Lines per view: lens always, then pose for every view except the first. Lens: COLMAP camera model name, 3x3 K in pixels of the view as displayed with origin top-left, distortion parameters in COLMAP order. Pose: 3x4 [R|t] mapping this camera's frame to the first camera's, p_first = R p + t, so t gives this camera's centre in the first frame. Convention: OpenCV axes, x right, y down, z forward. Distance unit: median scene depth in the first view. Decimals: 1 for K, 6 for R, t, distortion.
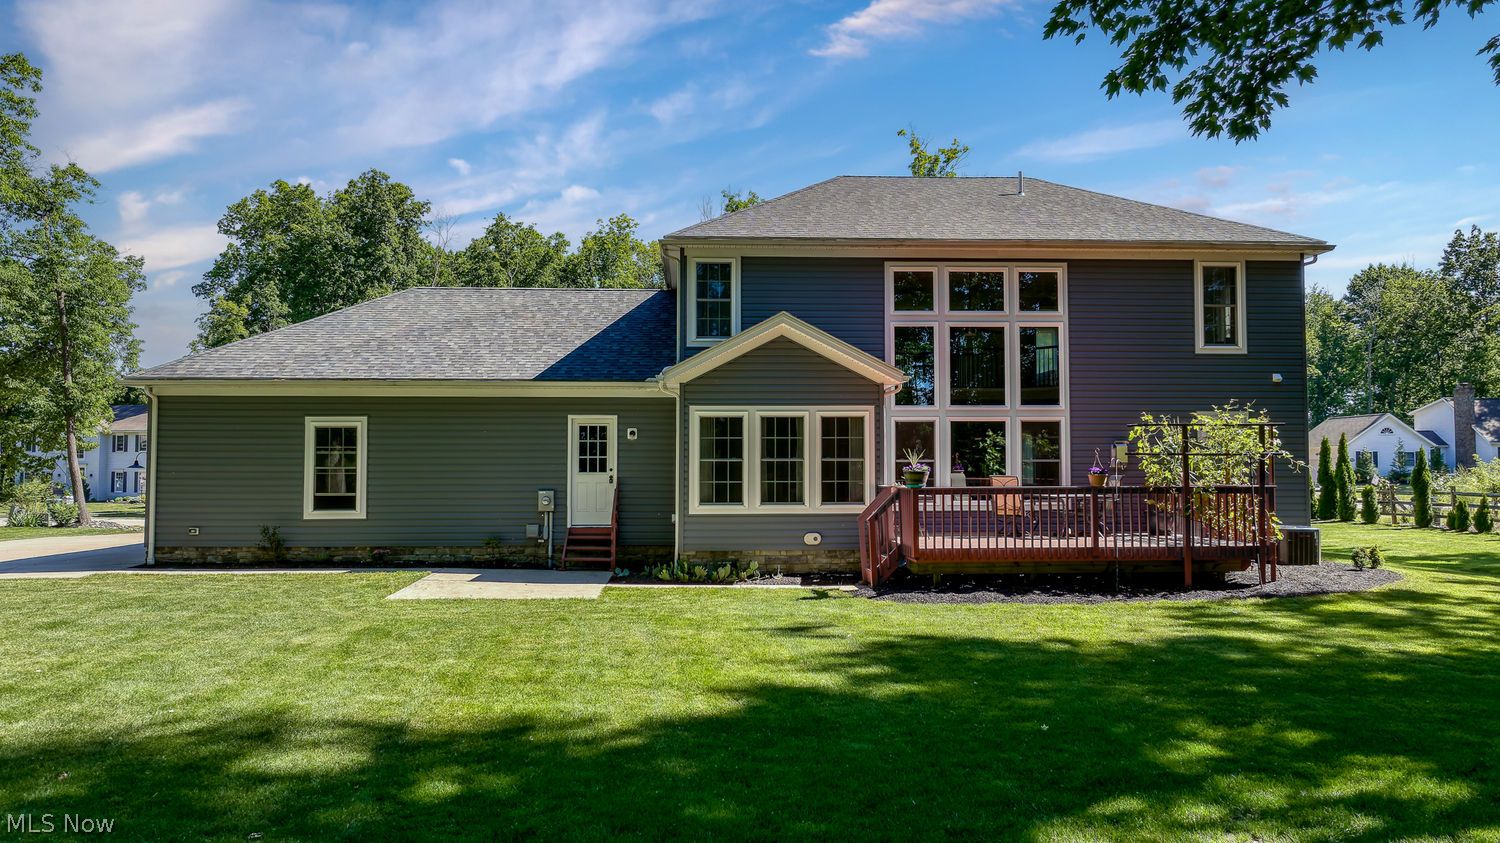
lens RADIAL K [[1063.3, 0, 743.3], [0, 1063.3, 420.5], [0, 0, 1]] dist [0.004938, -0.000606]
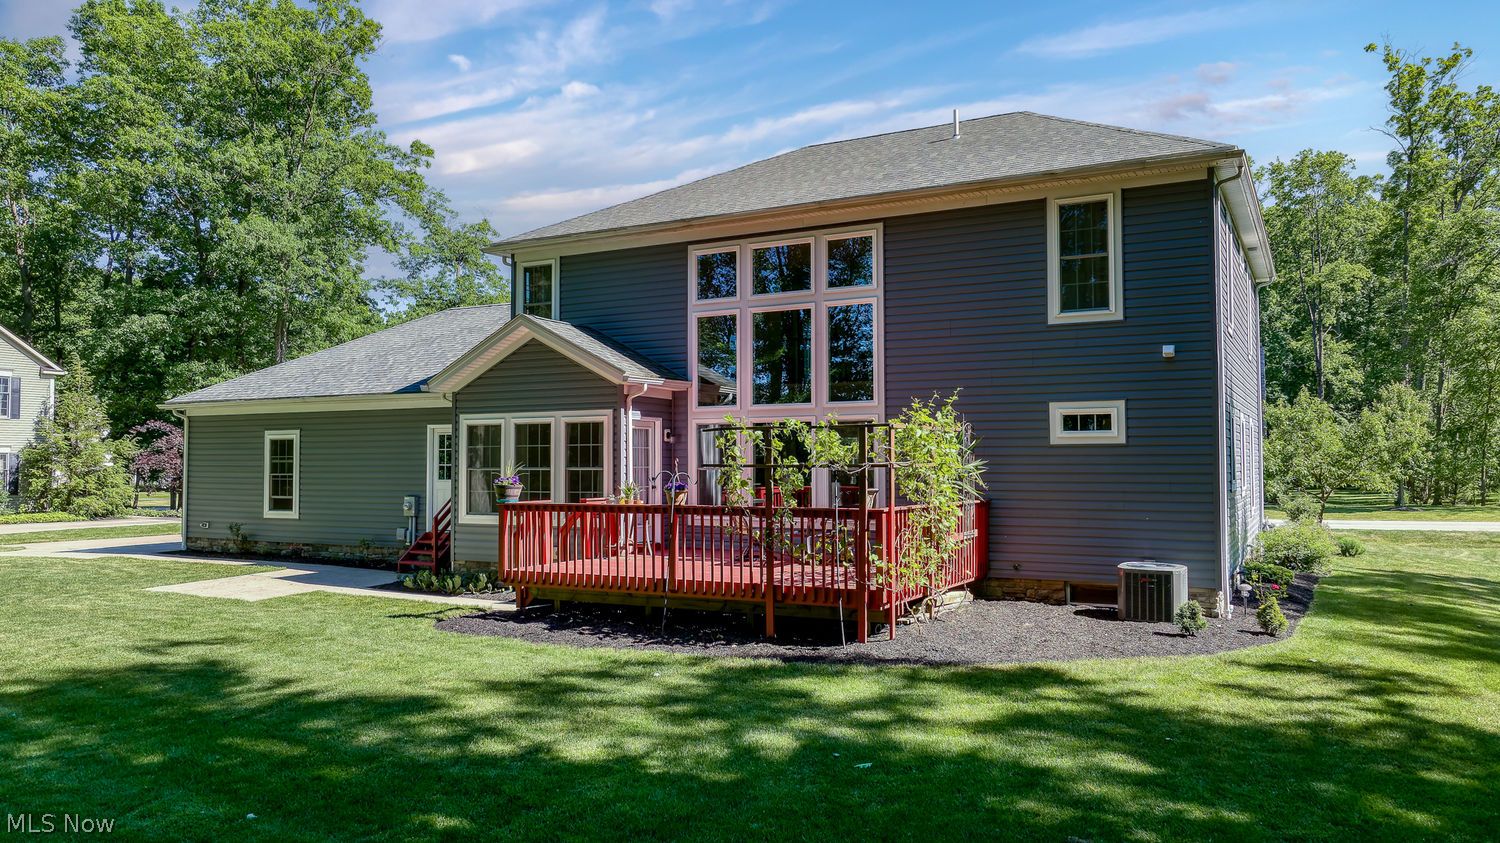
lens RADIAL K [[1063.3, 0, 743.3], [0, 1063.3, 420.5], [0, 0, 1]] dist [0.004938, -0.000606]
pose [[0.852089, -0.021784, -0.522943, 0.655428], [0.024590, 0.999696, -0.001577, -0.000202], [0.522819, -0.011516, 0.852366, 0.268542]]
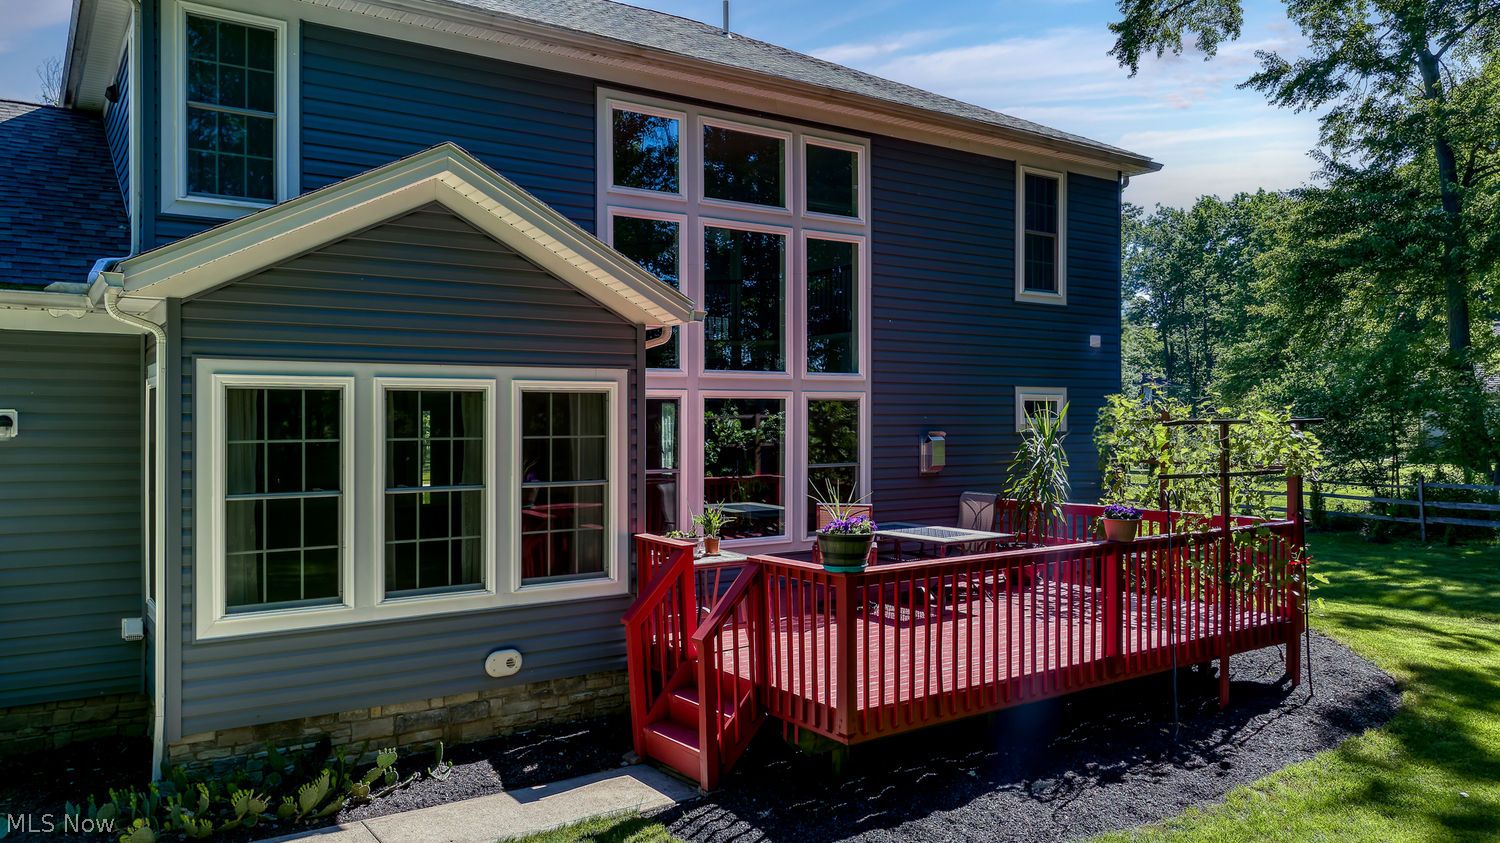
lens RADIAL K [[1063.3, 0, 743.3], [0, 1063.3, 420.5], [0, 0, 1]] dist [0.004938, -0.000606]
pose [[0.852732, -0.001024, 0.522347, -0.077957], [-0.024251, 0.998842, 0.041548, -0.011587], [-0.521785, -0.048097, 0.851720, 0.532408]]
